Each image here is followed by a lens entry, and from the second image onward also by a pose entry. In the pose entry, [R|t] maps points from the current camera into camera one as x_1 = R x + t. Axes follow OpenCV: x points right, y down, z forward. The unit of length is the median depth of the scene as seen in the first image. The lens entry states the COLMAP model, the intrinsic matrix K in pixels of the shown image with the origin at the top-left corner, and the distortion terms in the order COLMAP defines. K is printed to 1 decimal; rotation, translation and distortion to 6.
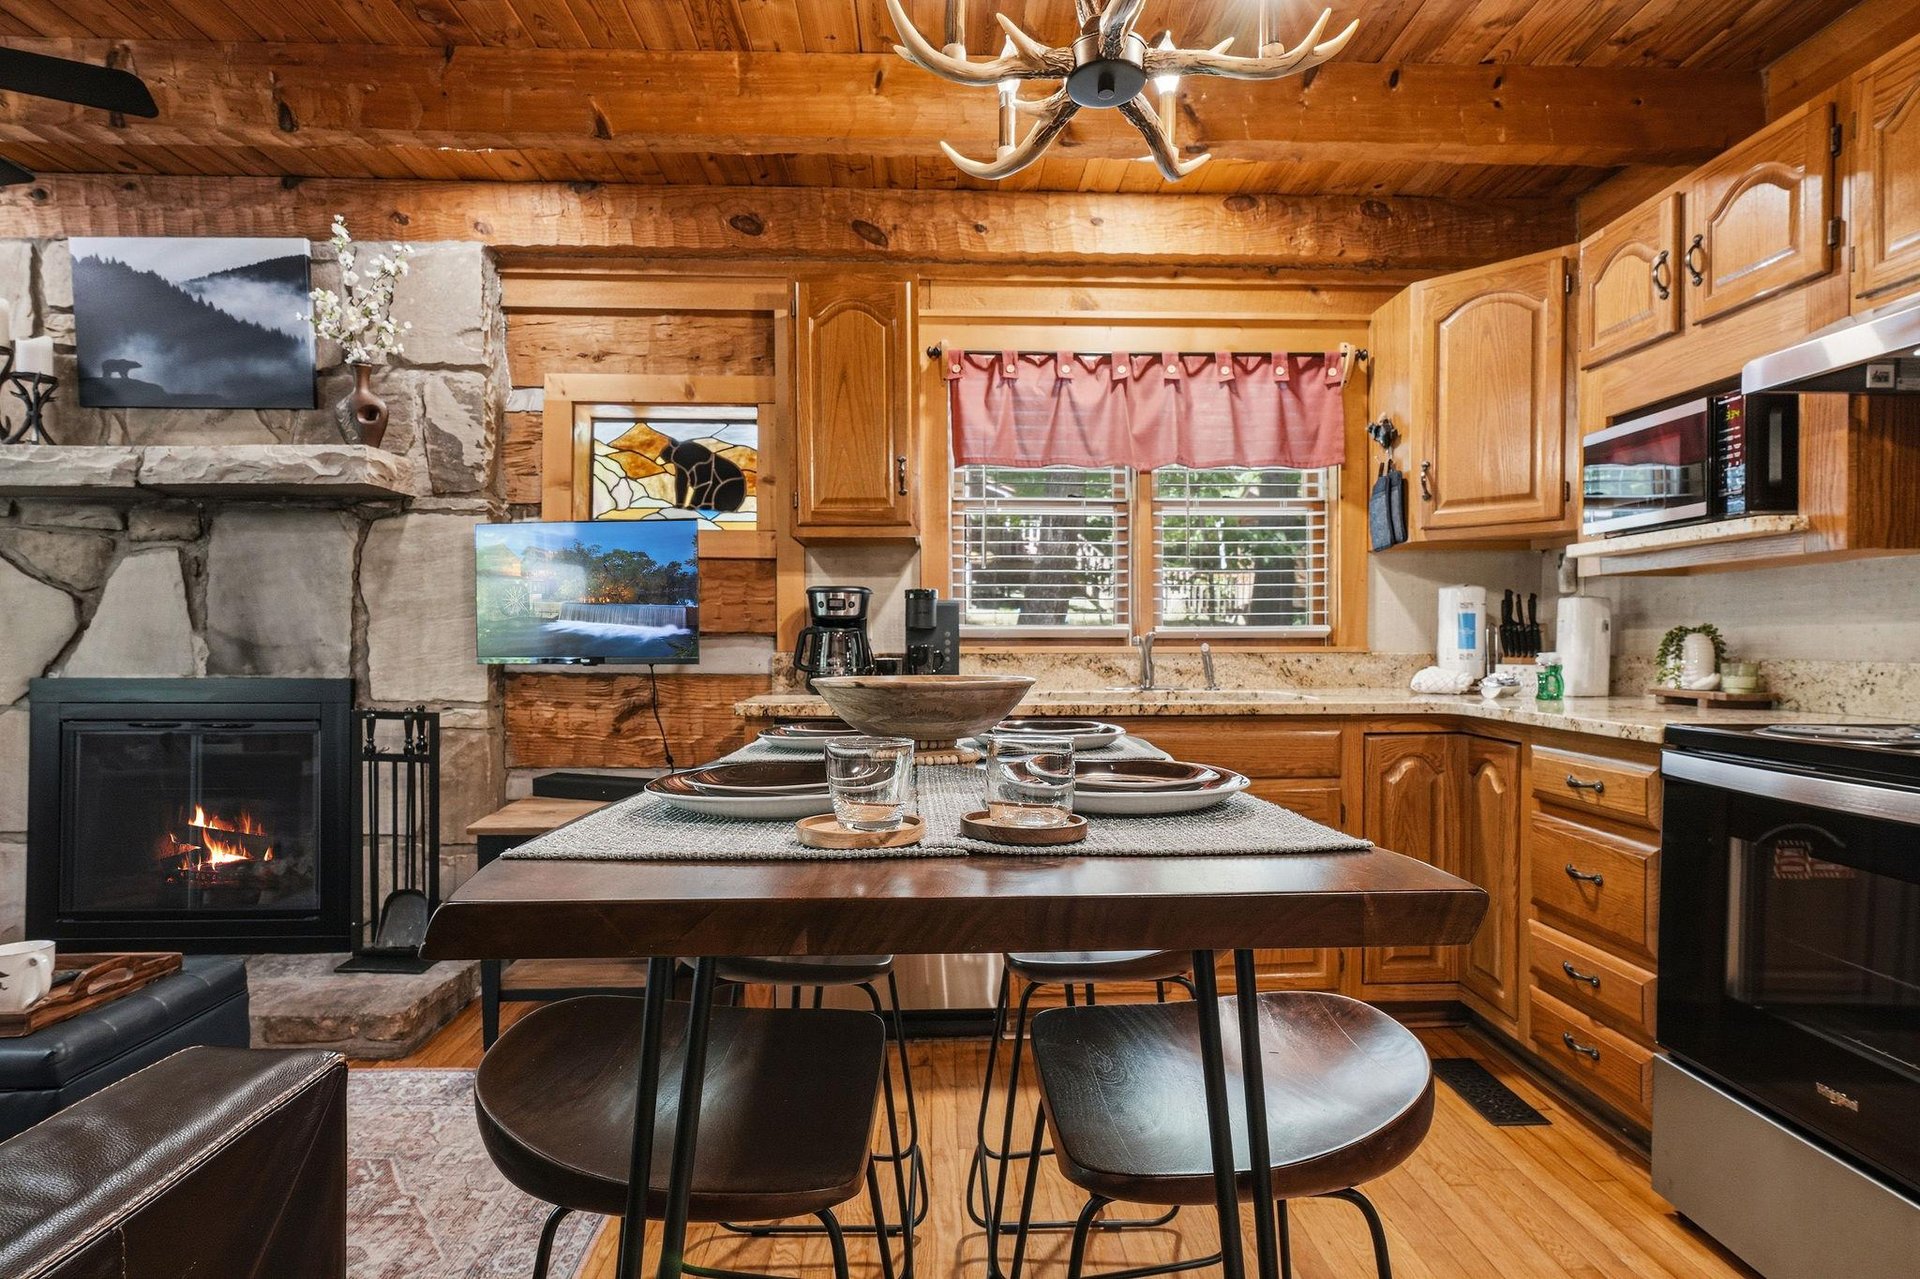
lens RADIAL K [[978.9, 0, 965.9], [0, 978.9, 661.2], [0, 0, 1]] dist [0.001362, 0.000171]
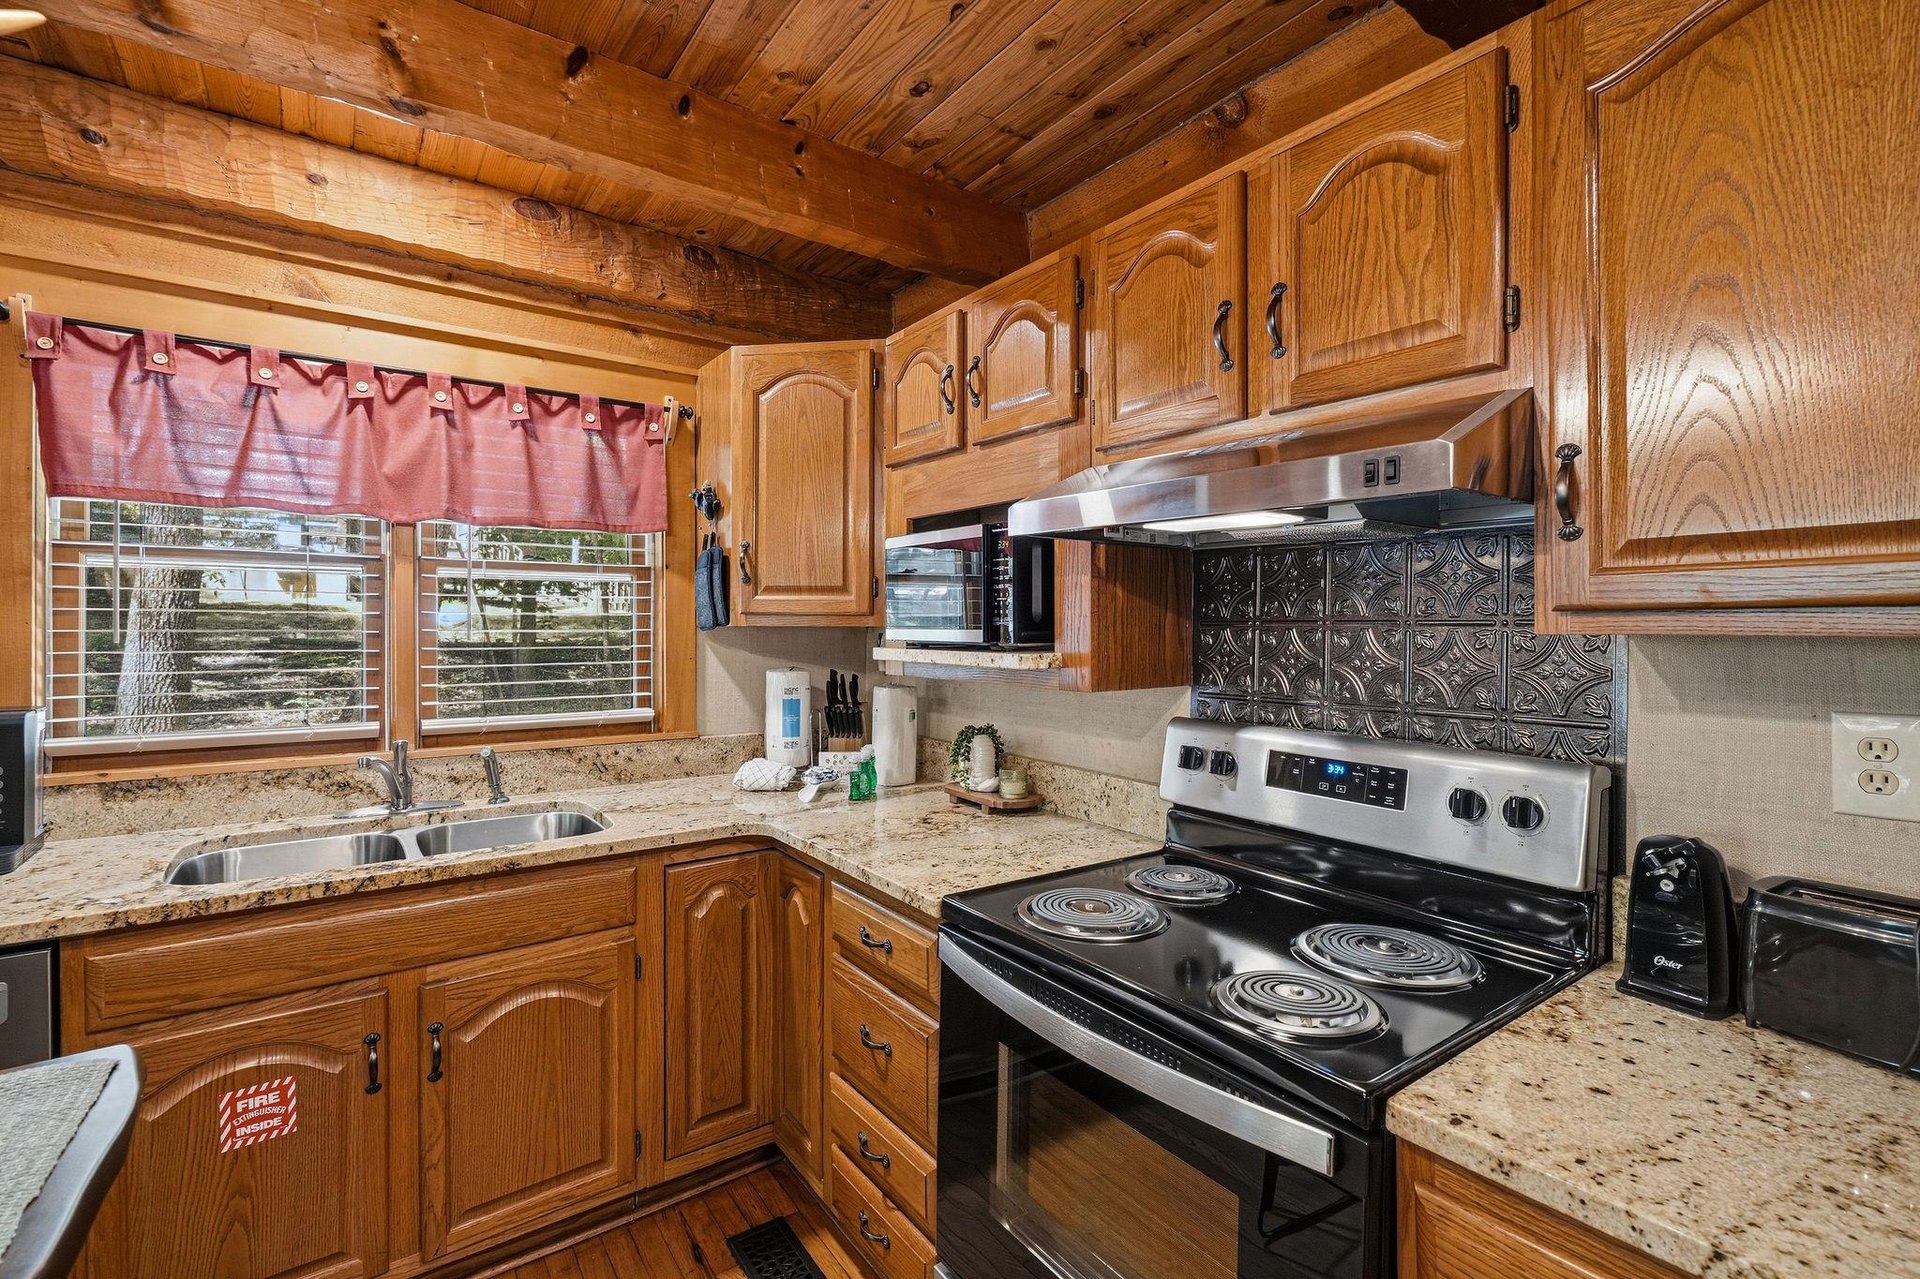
lens RADIAL K [[865.2, 0, 967.9], [0, 865.2, 626.6], [0, 0, 1]] dist [0.001293, 0.000728]
pose [[0.825575, 0.003480, 0.564281, 0.175292], [0.005538, 0.999883, -0.014269, -0.106164], [-0.564265, 0.014905, 0.825459, 0.201963]]
